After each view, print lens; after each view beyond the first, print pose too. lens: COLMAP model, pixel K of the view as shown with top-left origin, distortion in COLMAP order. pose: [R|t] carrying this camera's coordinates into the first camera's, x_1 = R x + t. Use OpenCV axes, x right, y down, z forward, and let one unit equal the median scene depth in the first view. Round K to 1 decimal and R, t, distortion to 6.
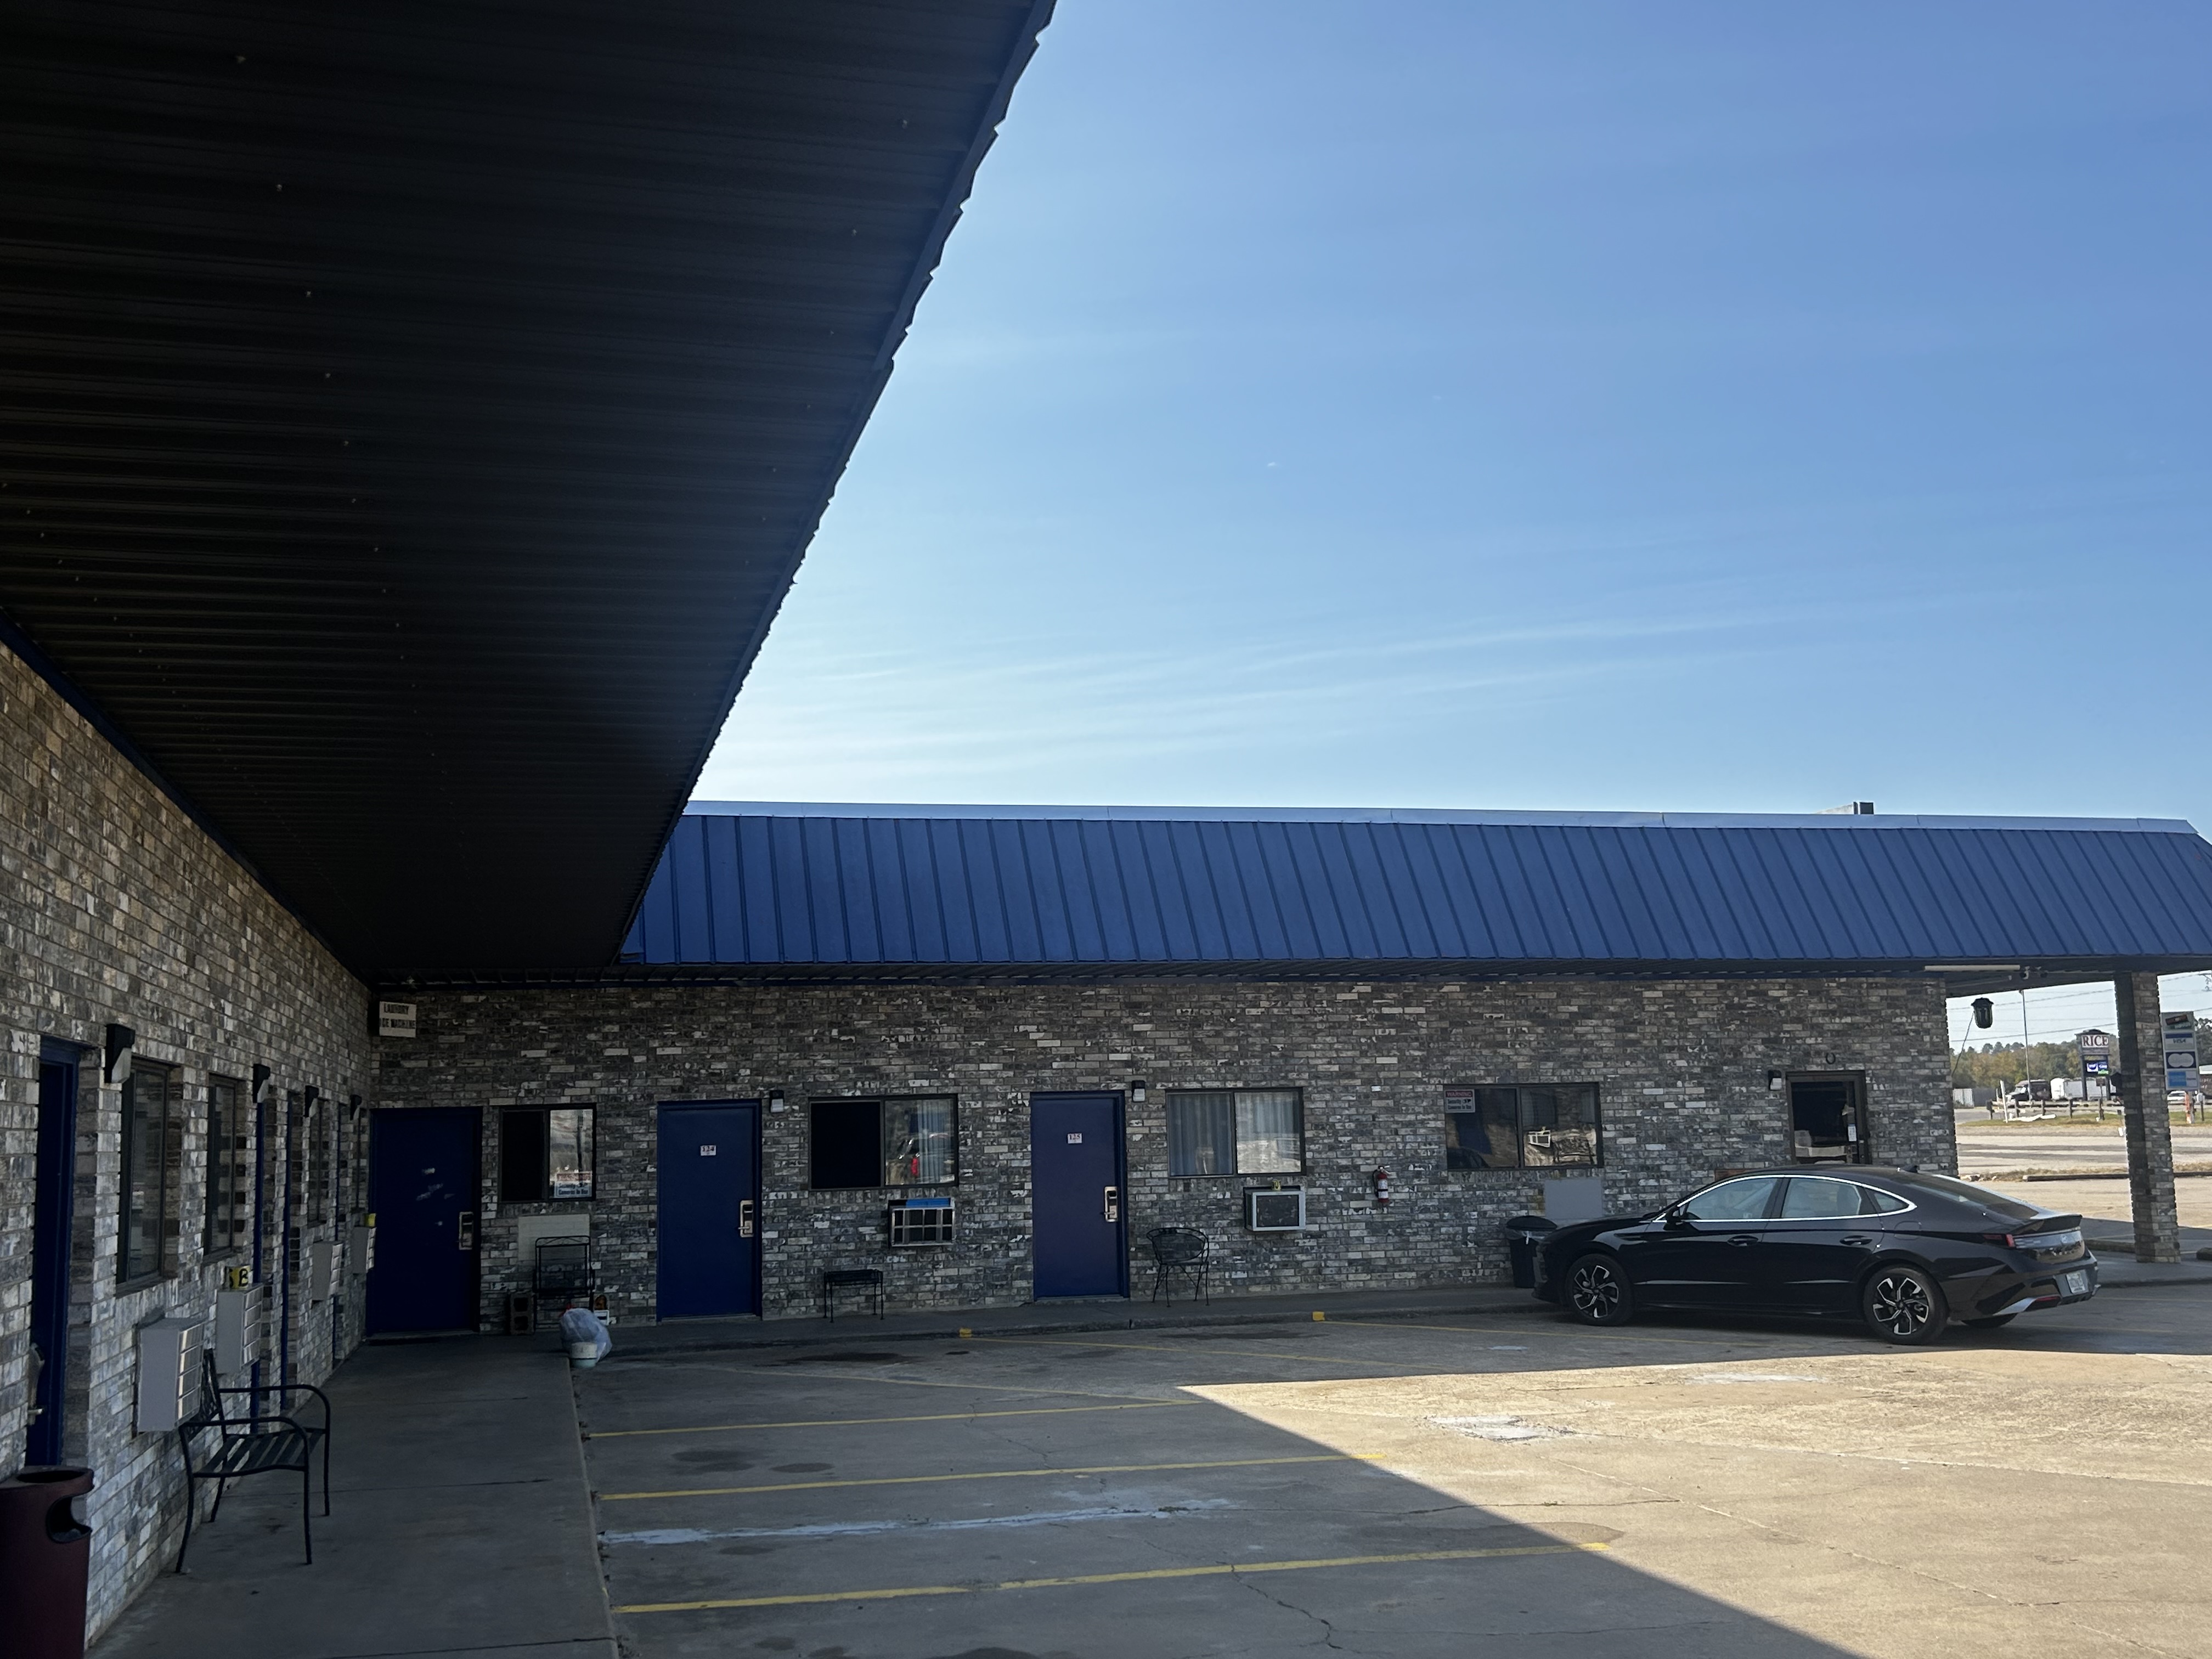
lens RADIAL K [[2203.1, 0, 1062.4], [0, 2203.1, 879.4], [0, 0, 1]] dist [0.038436, 0.000000]
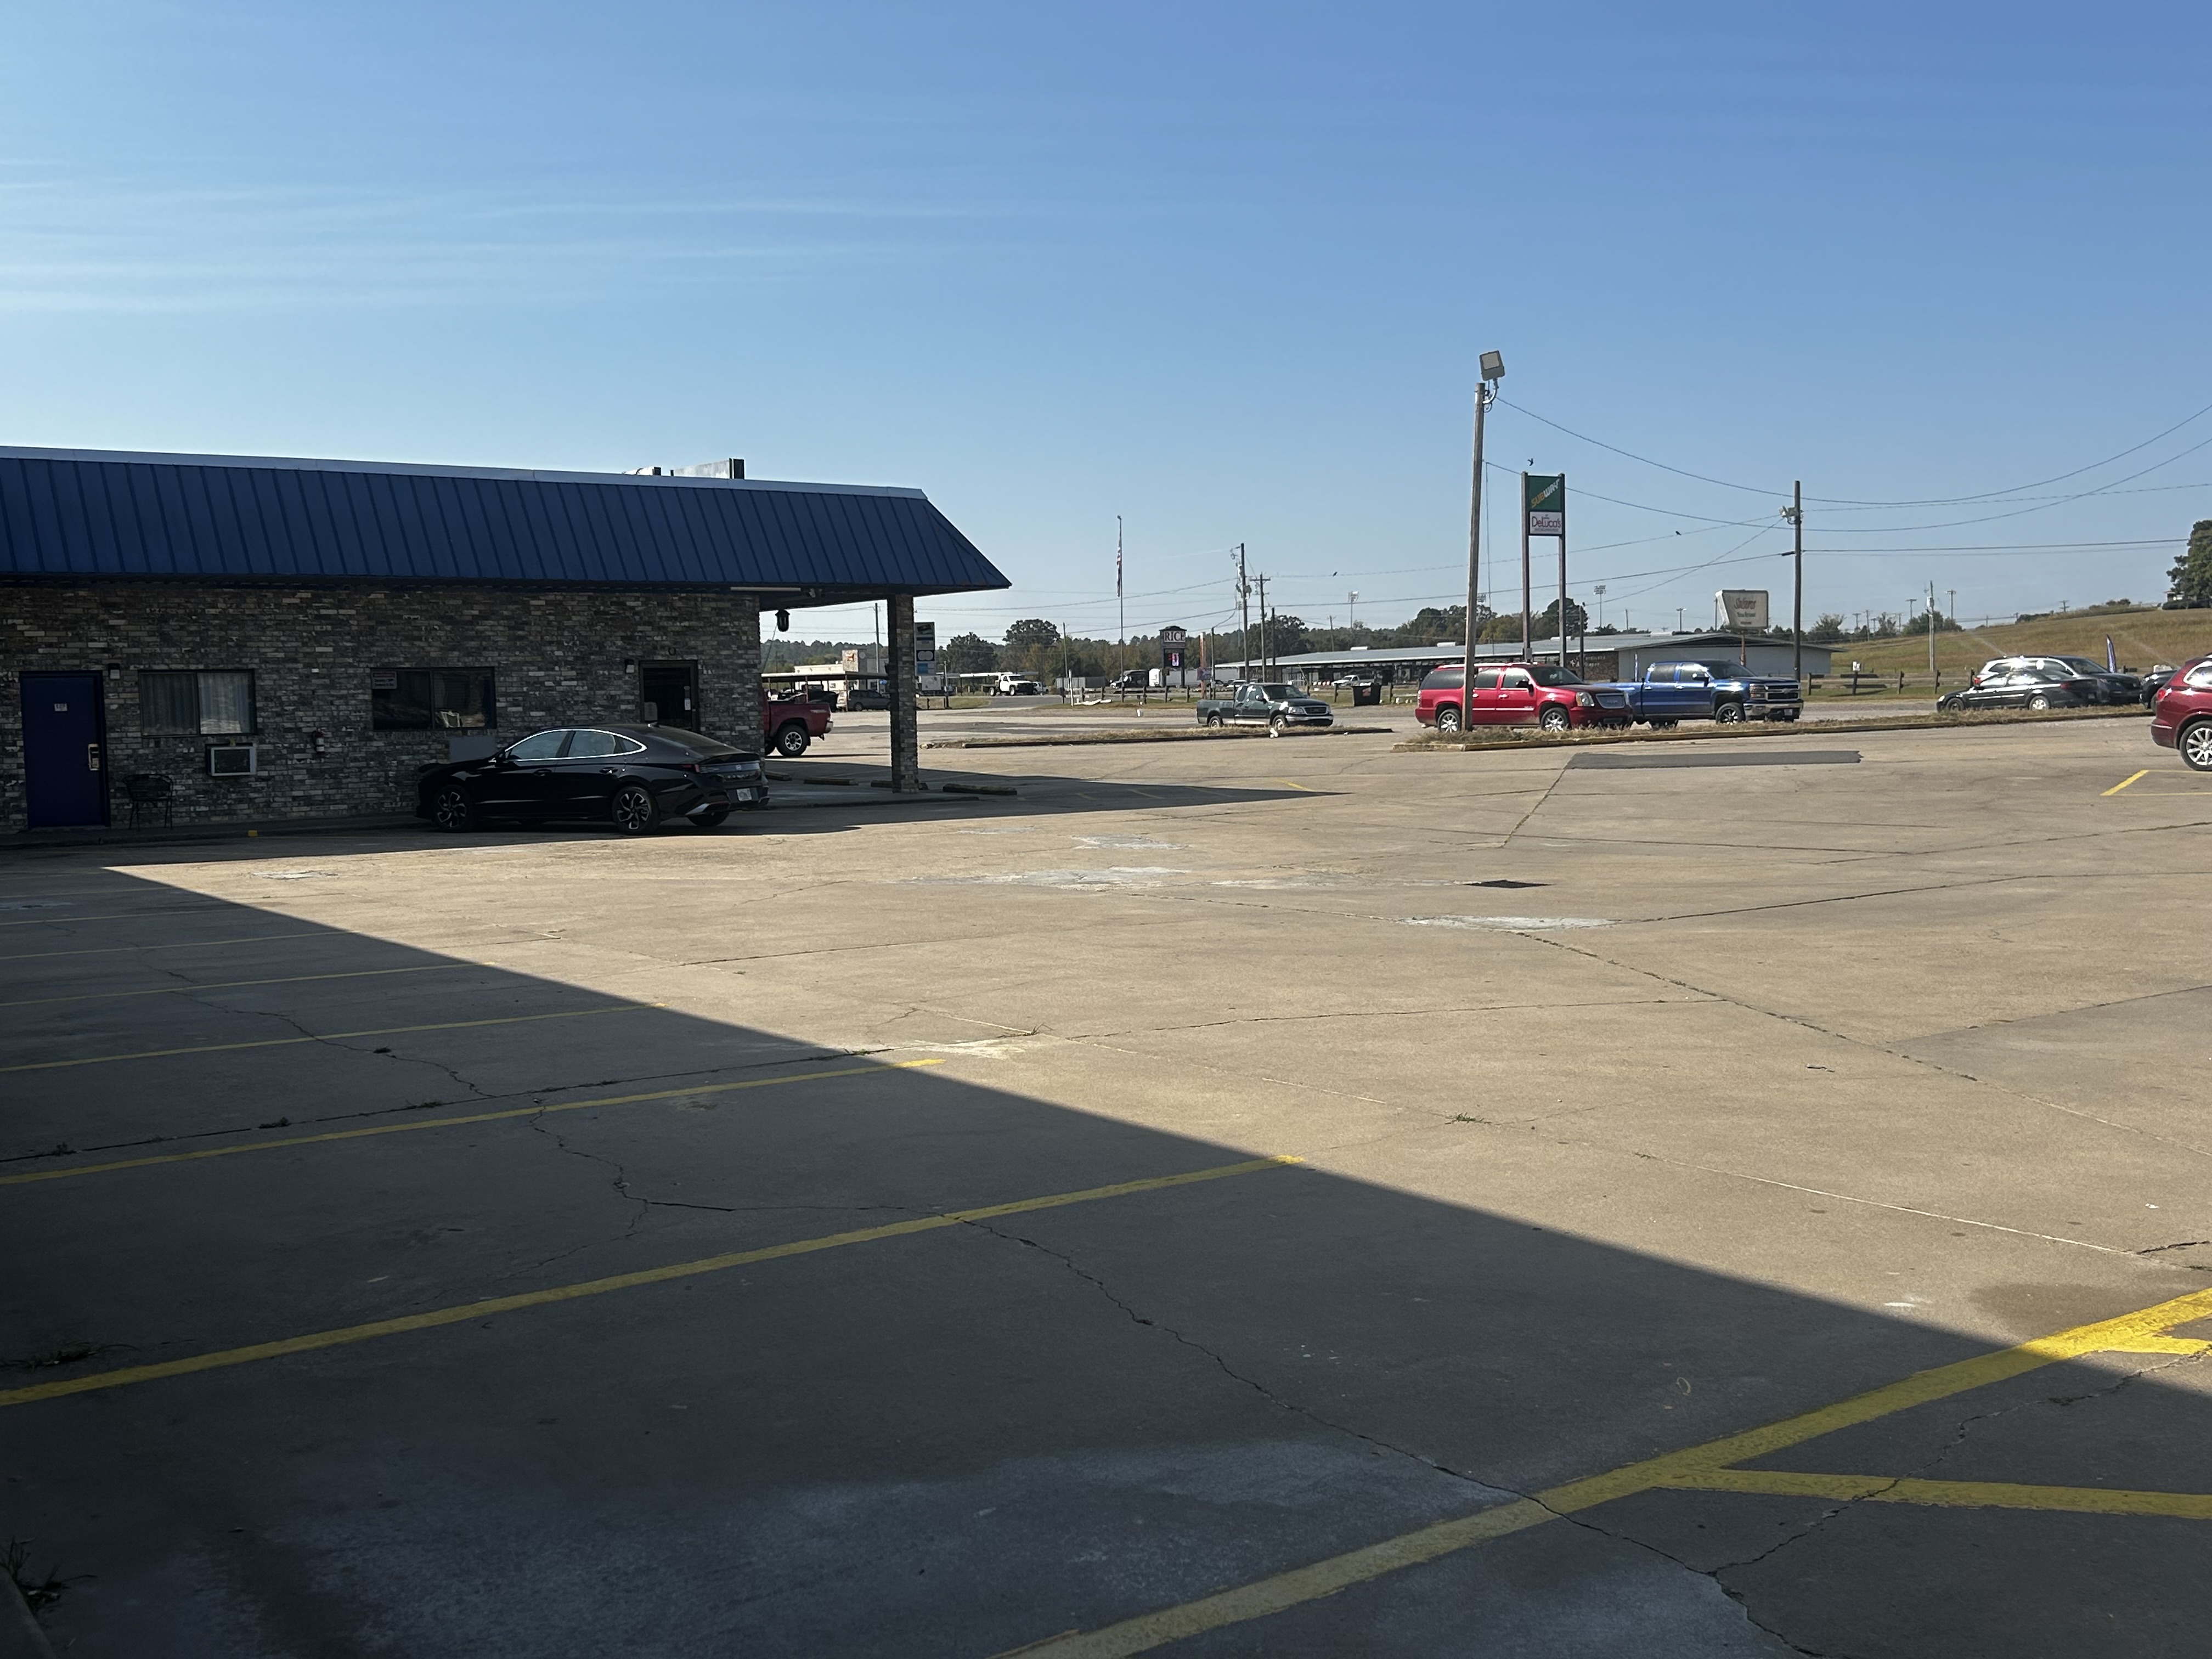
lens RADIAL K [[2203.1, 0, 1090.9], [0, 2203.1, 845.7], [0, 0, 1]] dist [0.038436, 0.000000]
pose [[0.931548, -0.023902, 0.362833, 0.090463], [-0.038250, 0.985860, 0.163147, -0.037359], [-0.361602, -0.165858, 0.917461, -0.418313]]
